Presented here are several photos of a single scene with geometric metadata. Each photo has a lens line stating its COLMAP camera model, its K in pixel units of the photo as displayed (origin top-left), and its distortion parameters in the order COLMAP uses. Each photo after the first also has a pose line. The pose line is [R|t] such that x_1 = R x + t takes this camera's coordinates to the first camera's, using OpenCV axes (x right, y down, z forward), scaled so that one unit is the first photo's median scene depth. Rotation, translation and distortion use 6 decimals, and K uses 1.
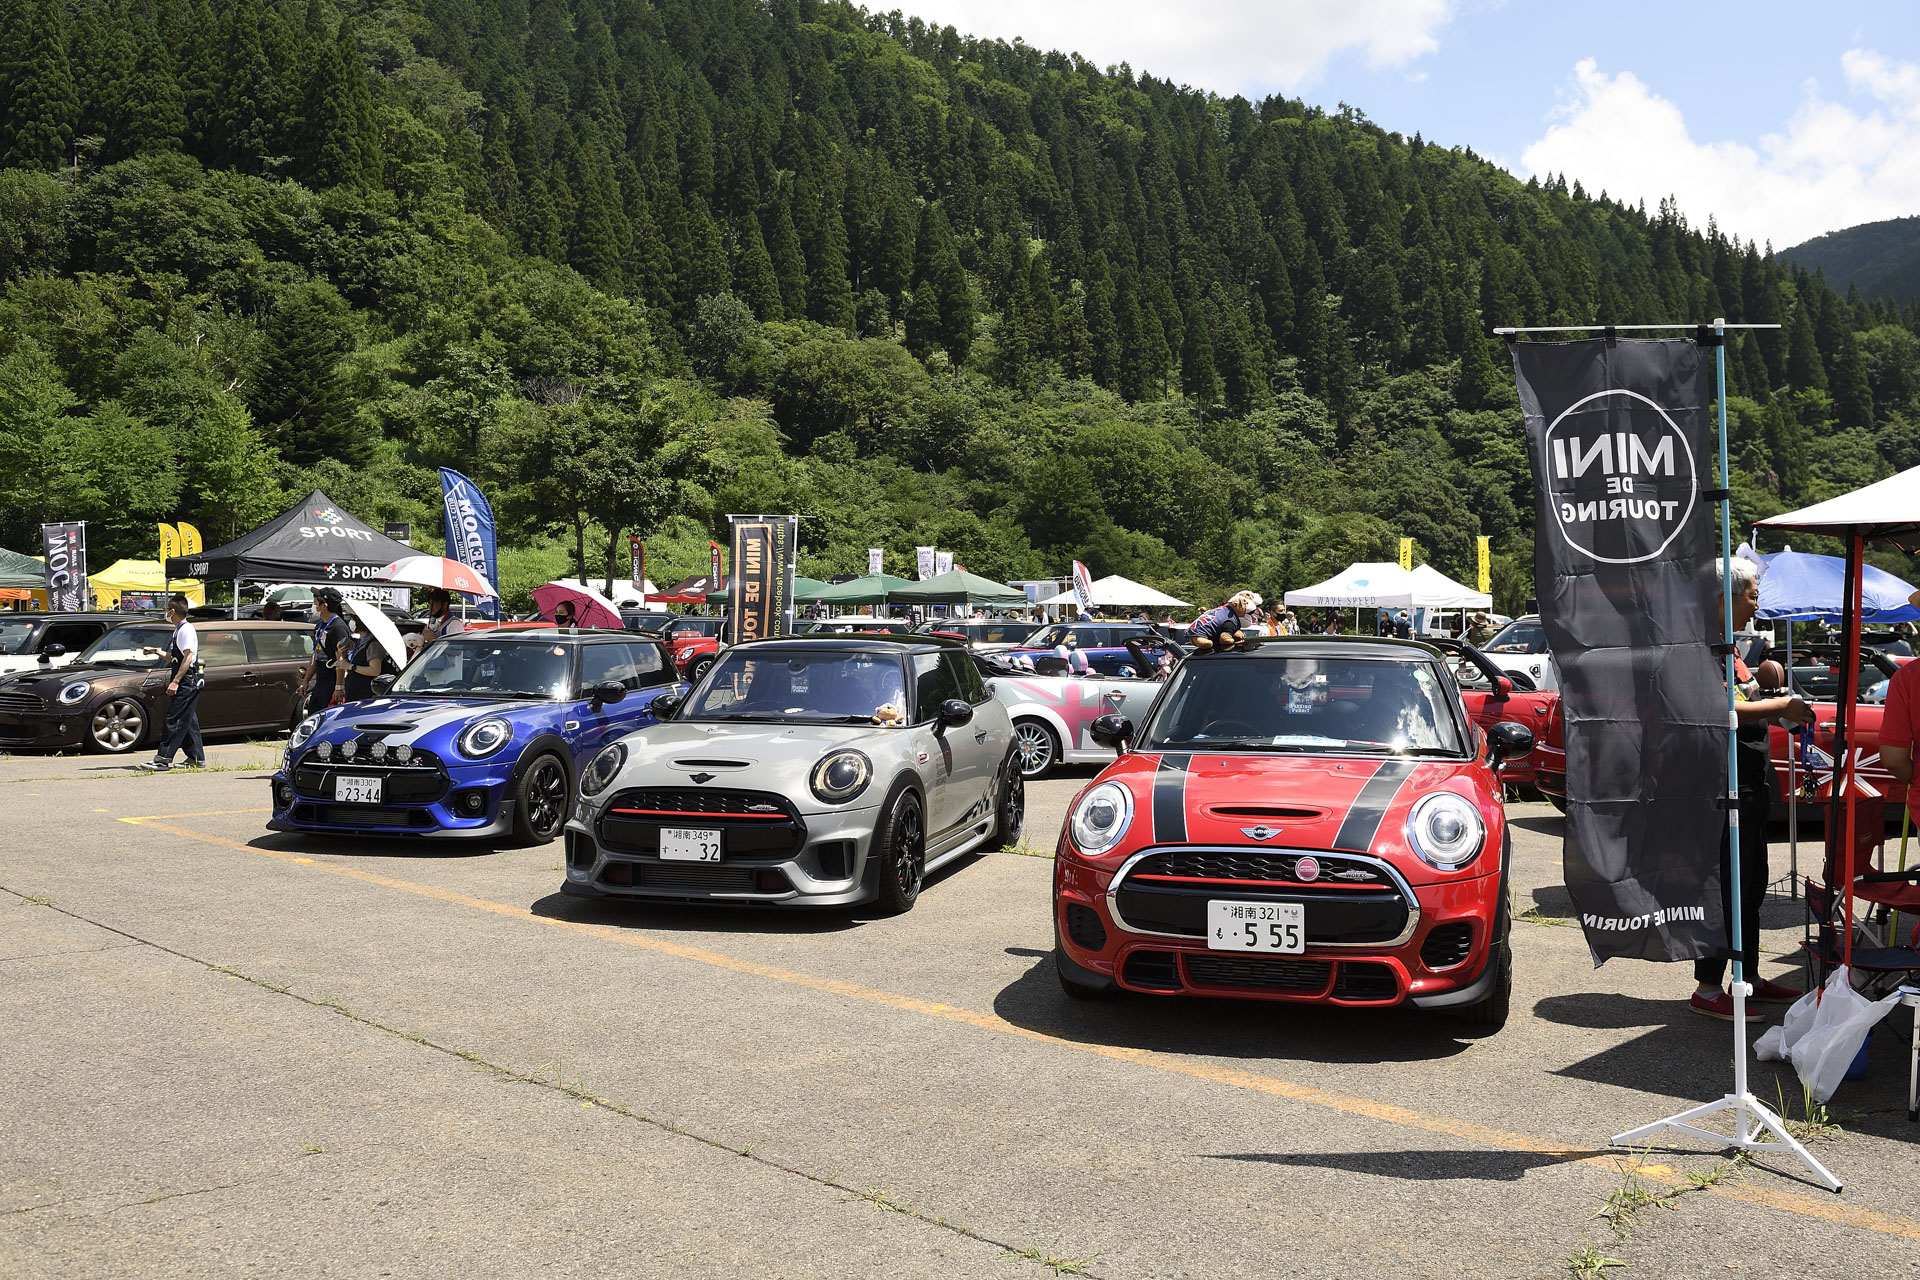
lens RADIAL K [[1701.2, 0, 1035.7], [0, 1701.2, 556.2], [0, 0, 1]] dist [-0.014914, -0.005937]
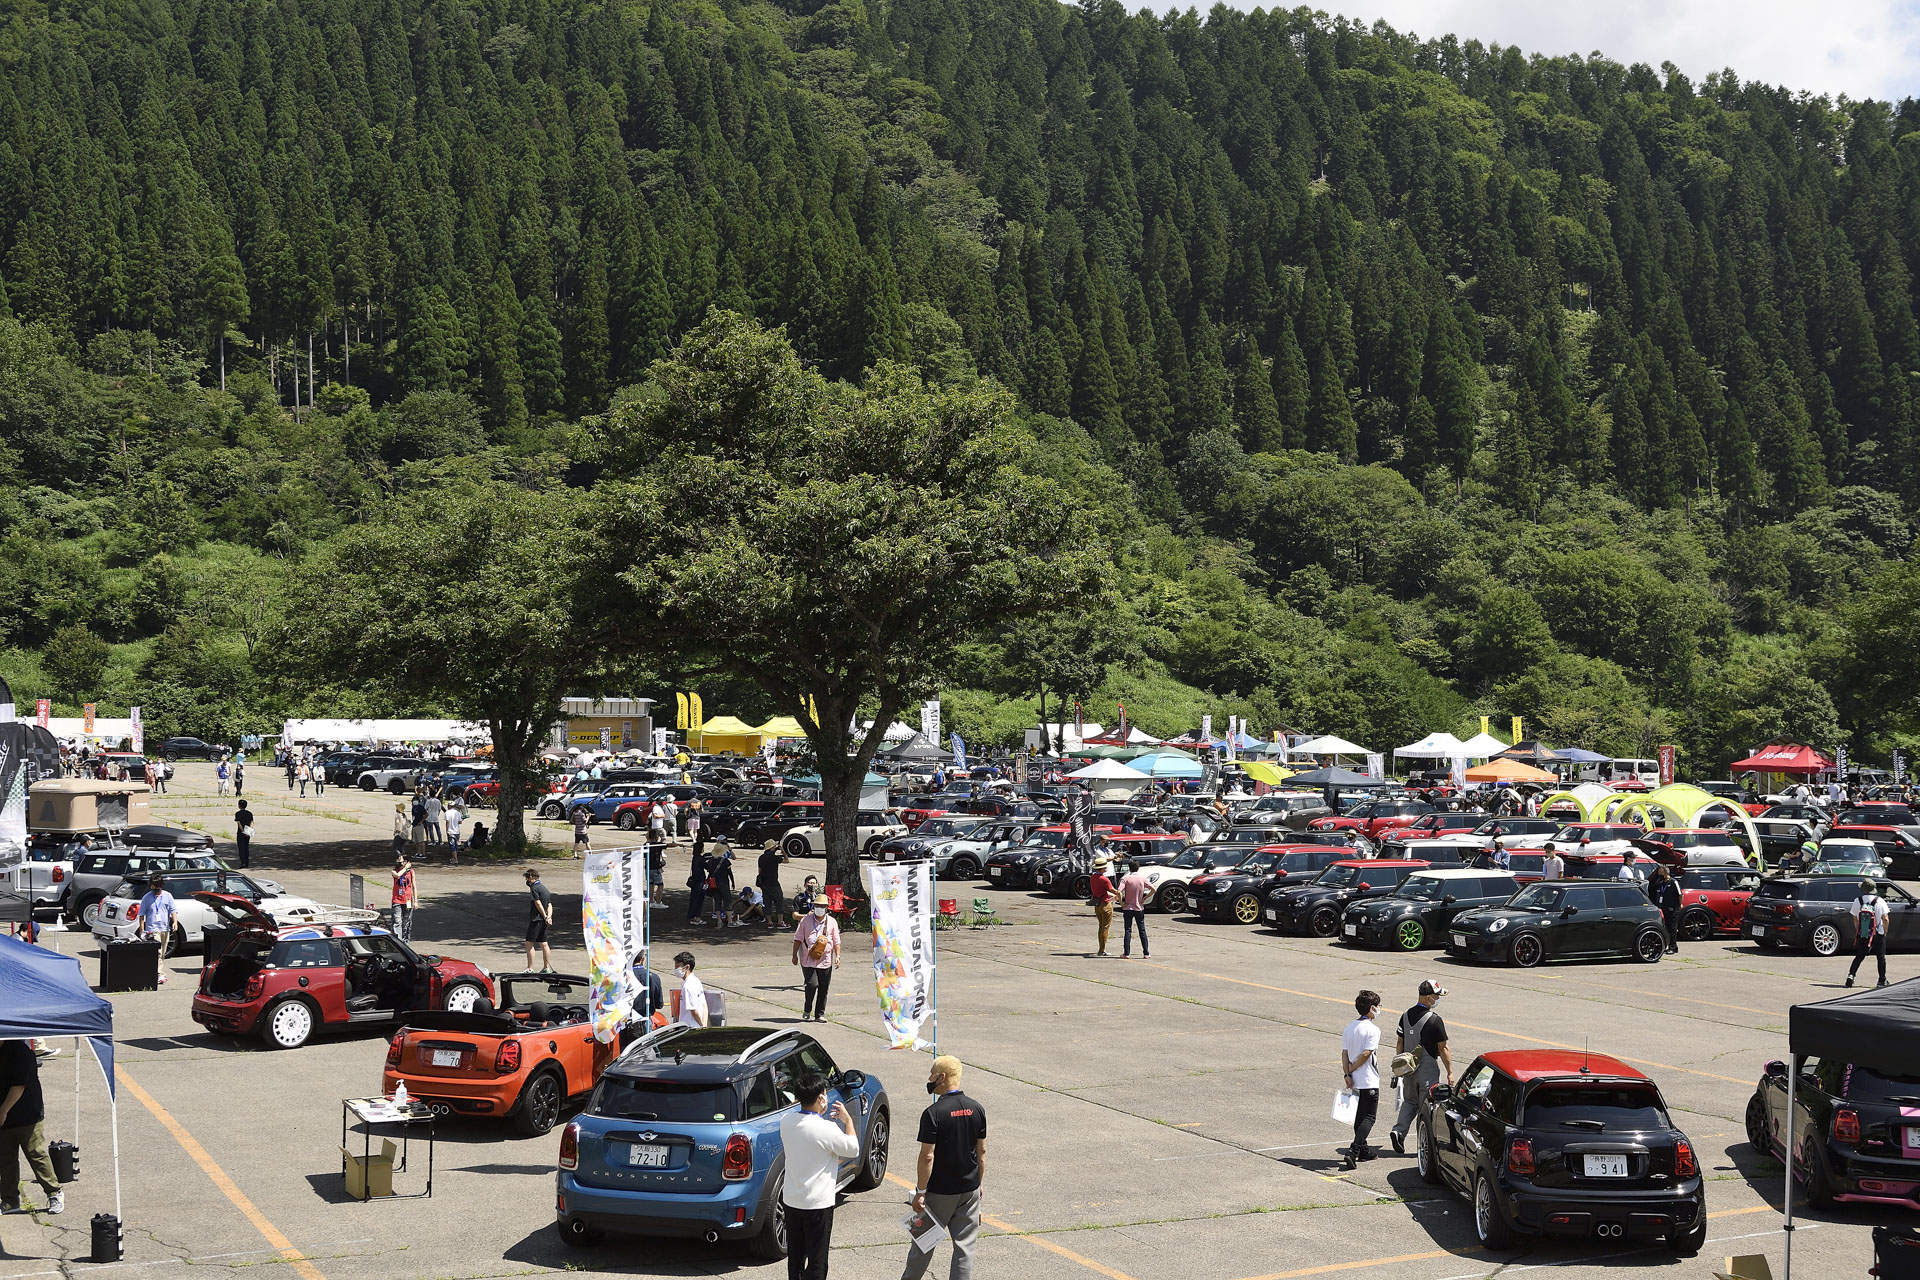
lens RADIAL K [[2248.9, 0, 960.0], [0, 2248.9, 640.0], [0, 0, 1]] dist [-0.017298, 0.010690]
pose [[0.942578, -0.010648, -0.333816, 0.167463], [0.010869, 0.999940, -0.001205, -0.031630], [0.333809, -0.002492, 0.942638, -0.463591]]
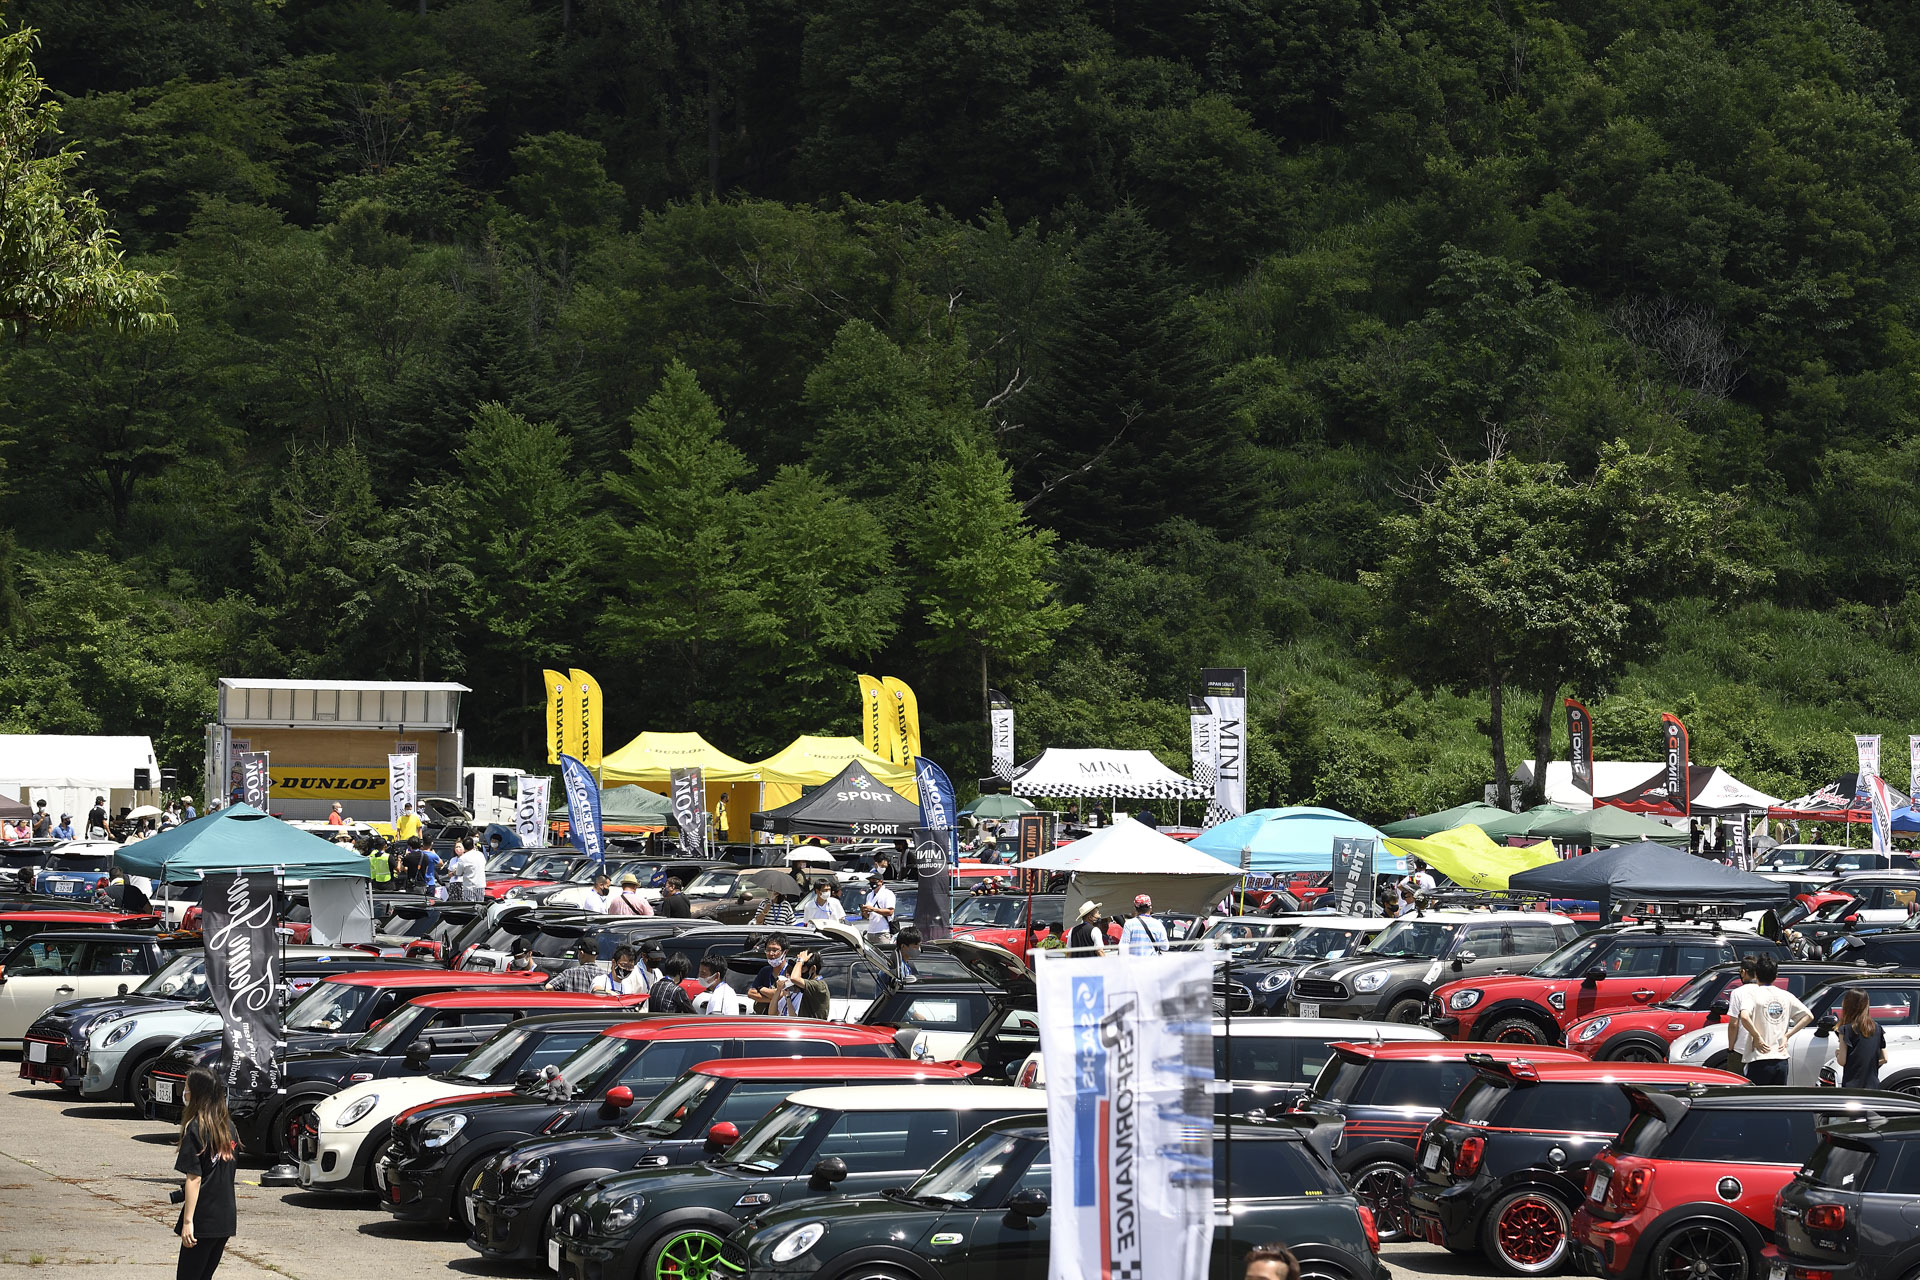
lens RADIAL K [[5728.1, 0, 960.0], [0, 5728.1, 640.0], [0, 0, 1]] dist [-0.145270, -1.199897]
pose [[0.880860, -0.002186, -0.473372, 0.241642], [0.007213, 0.999935, 0.008803, -0.024065], [0.473322, -0.011168, 0.880819, -0.394798]]
